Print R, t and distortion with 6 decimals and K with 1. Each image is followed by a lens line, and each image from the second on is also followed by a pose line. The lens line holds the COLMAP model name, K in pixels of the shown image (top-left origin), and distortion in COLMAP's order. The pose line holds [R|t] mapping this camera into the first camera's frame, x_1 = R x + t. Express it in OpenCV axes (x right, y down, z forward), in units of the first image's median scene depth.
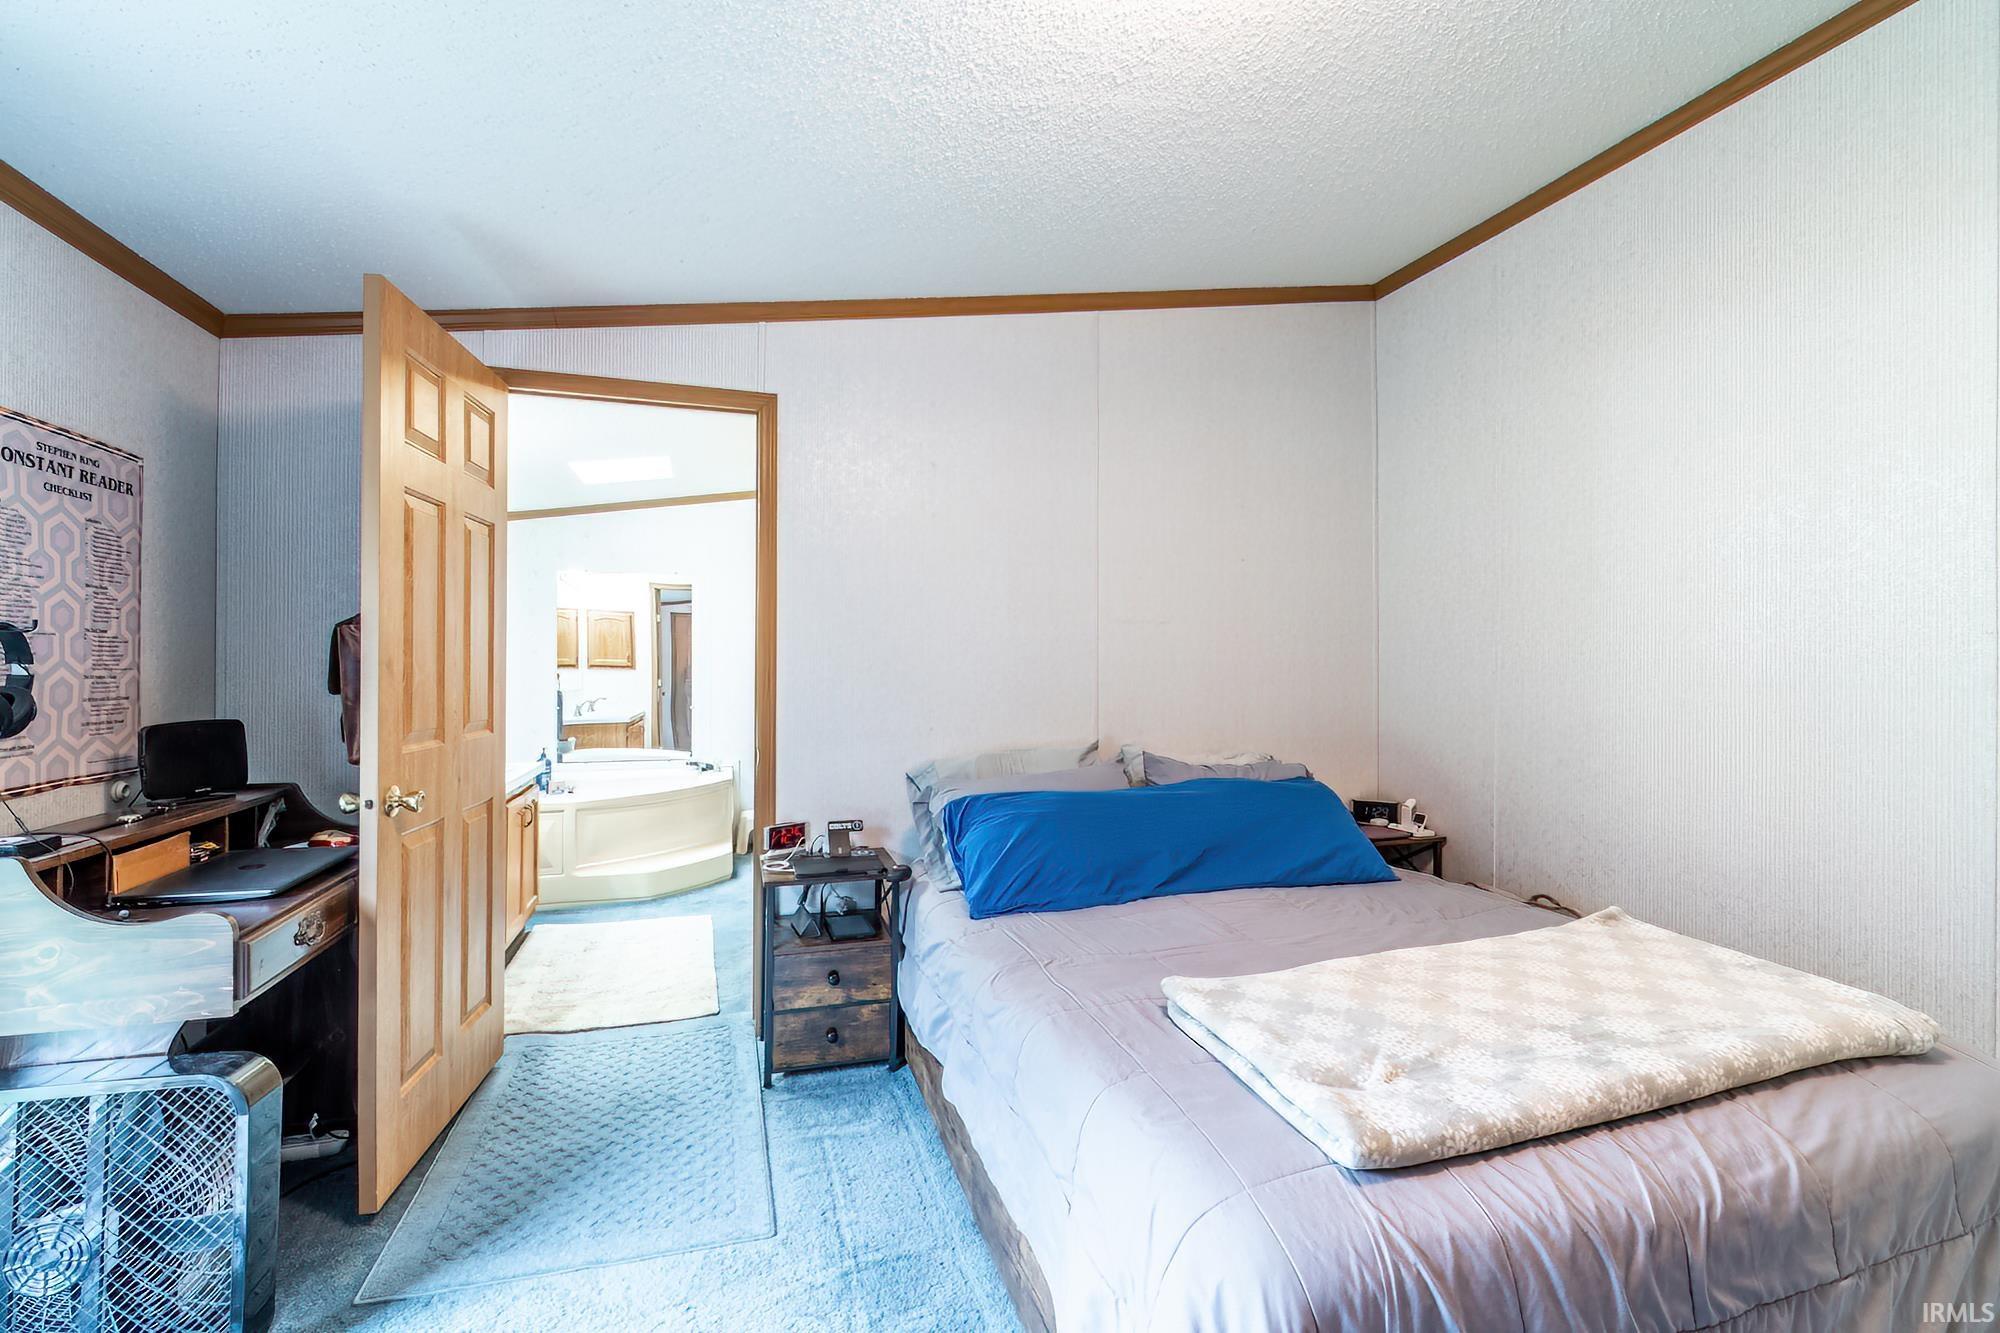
lens RADIAL K [[887.1, 0, 984.1], [0, 887.1, 663.7], [0, 0, 1]] dist [-0.000543, 0.000523]
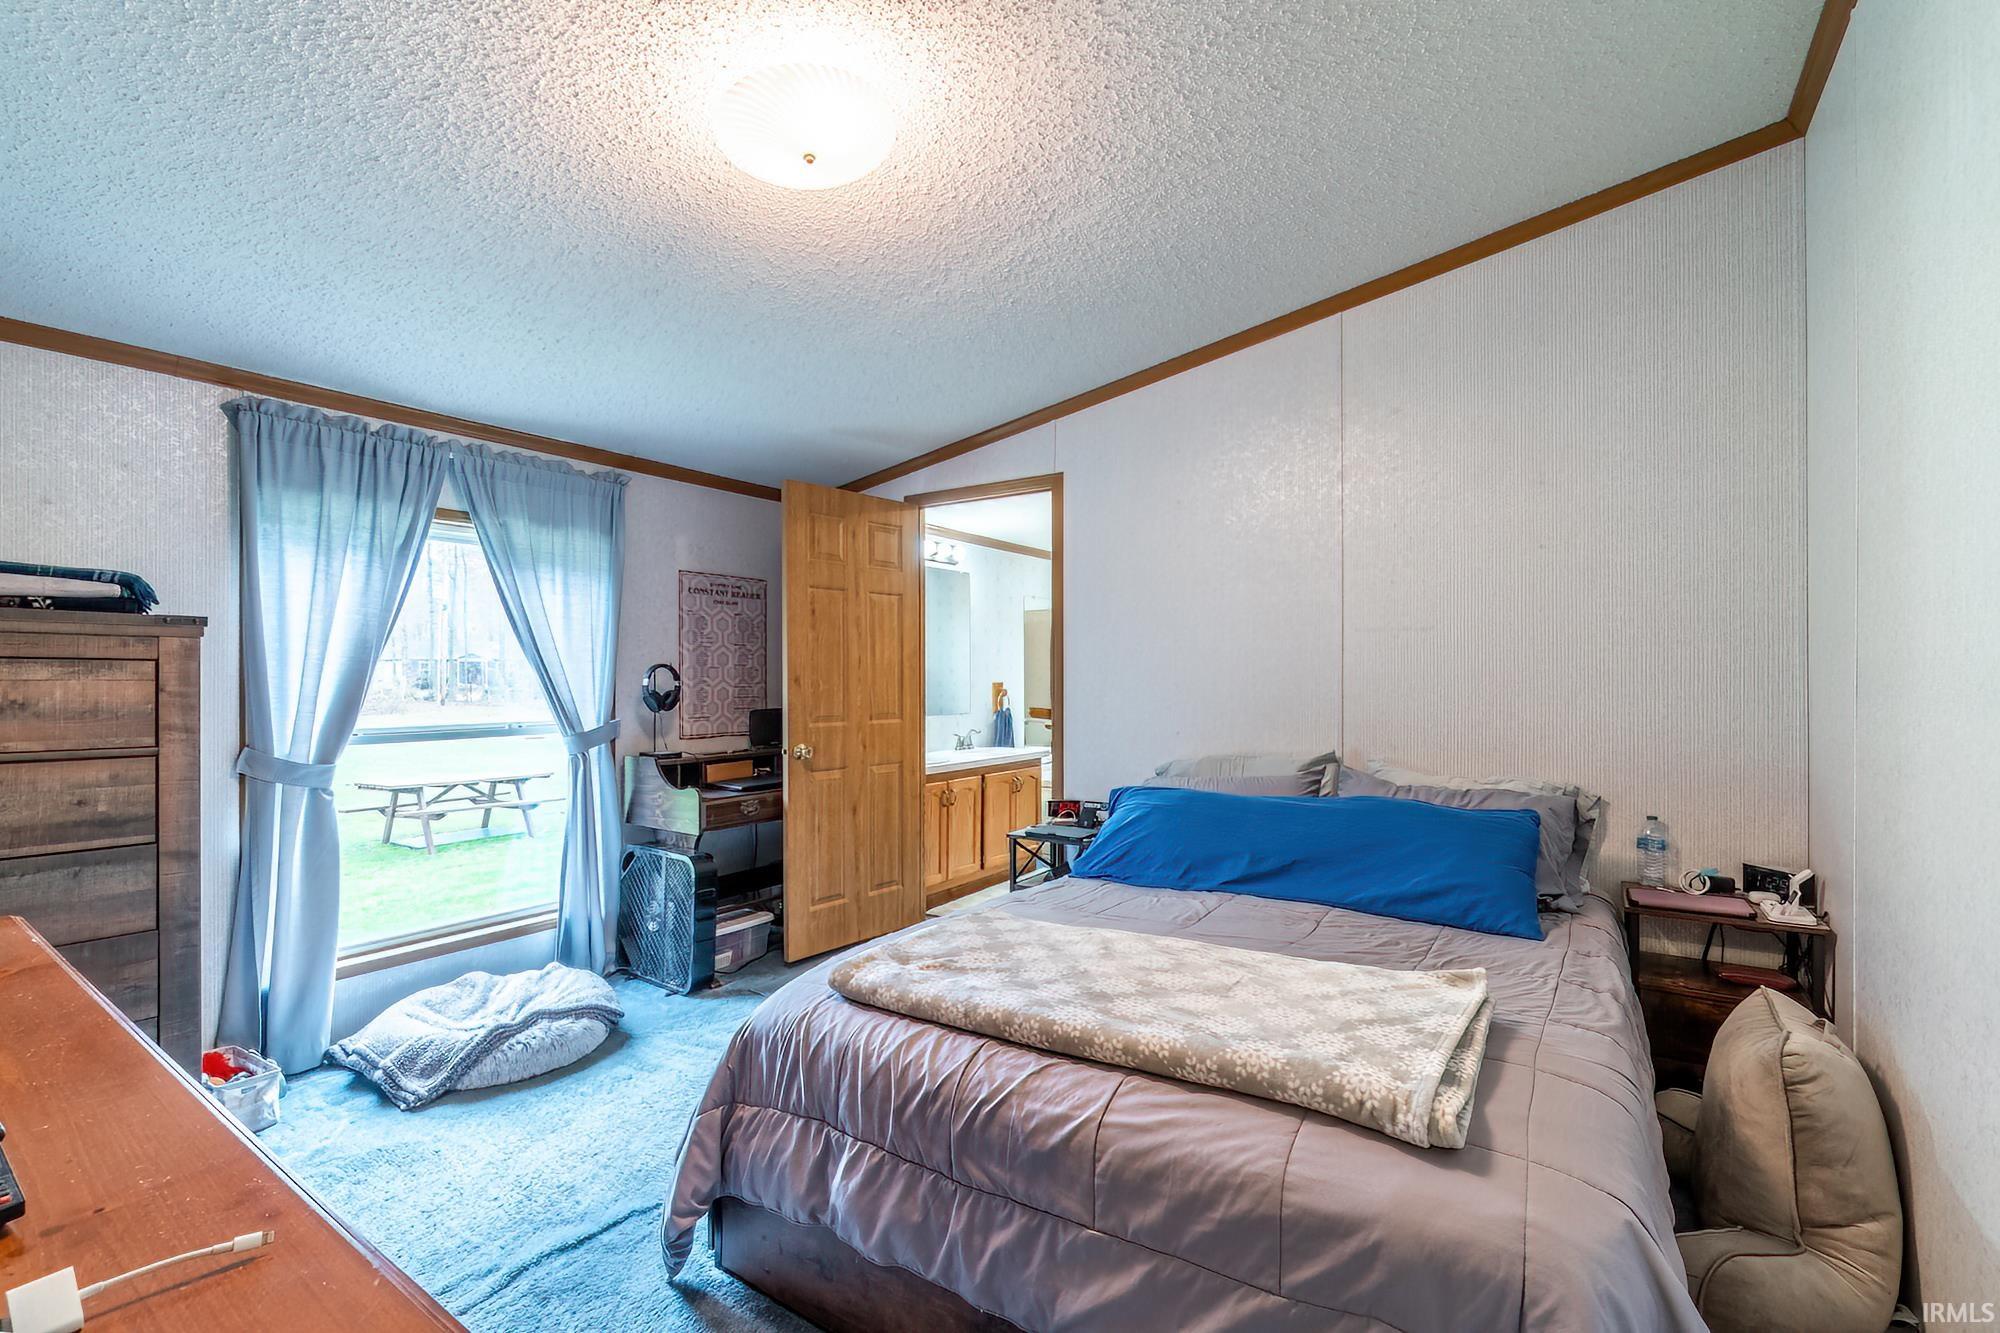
lens RADIAL K [[899.8, 0, 975.8], [0, 899.8, 681.5], [0, 0, 1]] dist [0.013798, 0.000036]
pose [[0.607531, -0.003539, -0.794288, 1.275533], [0.007185, 0.999974, 0.001040, 0.005731], [0.794263, -0.006339, 0.607541, 0.145262]]
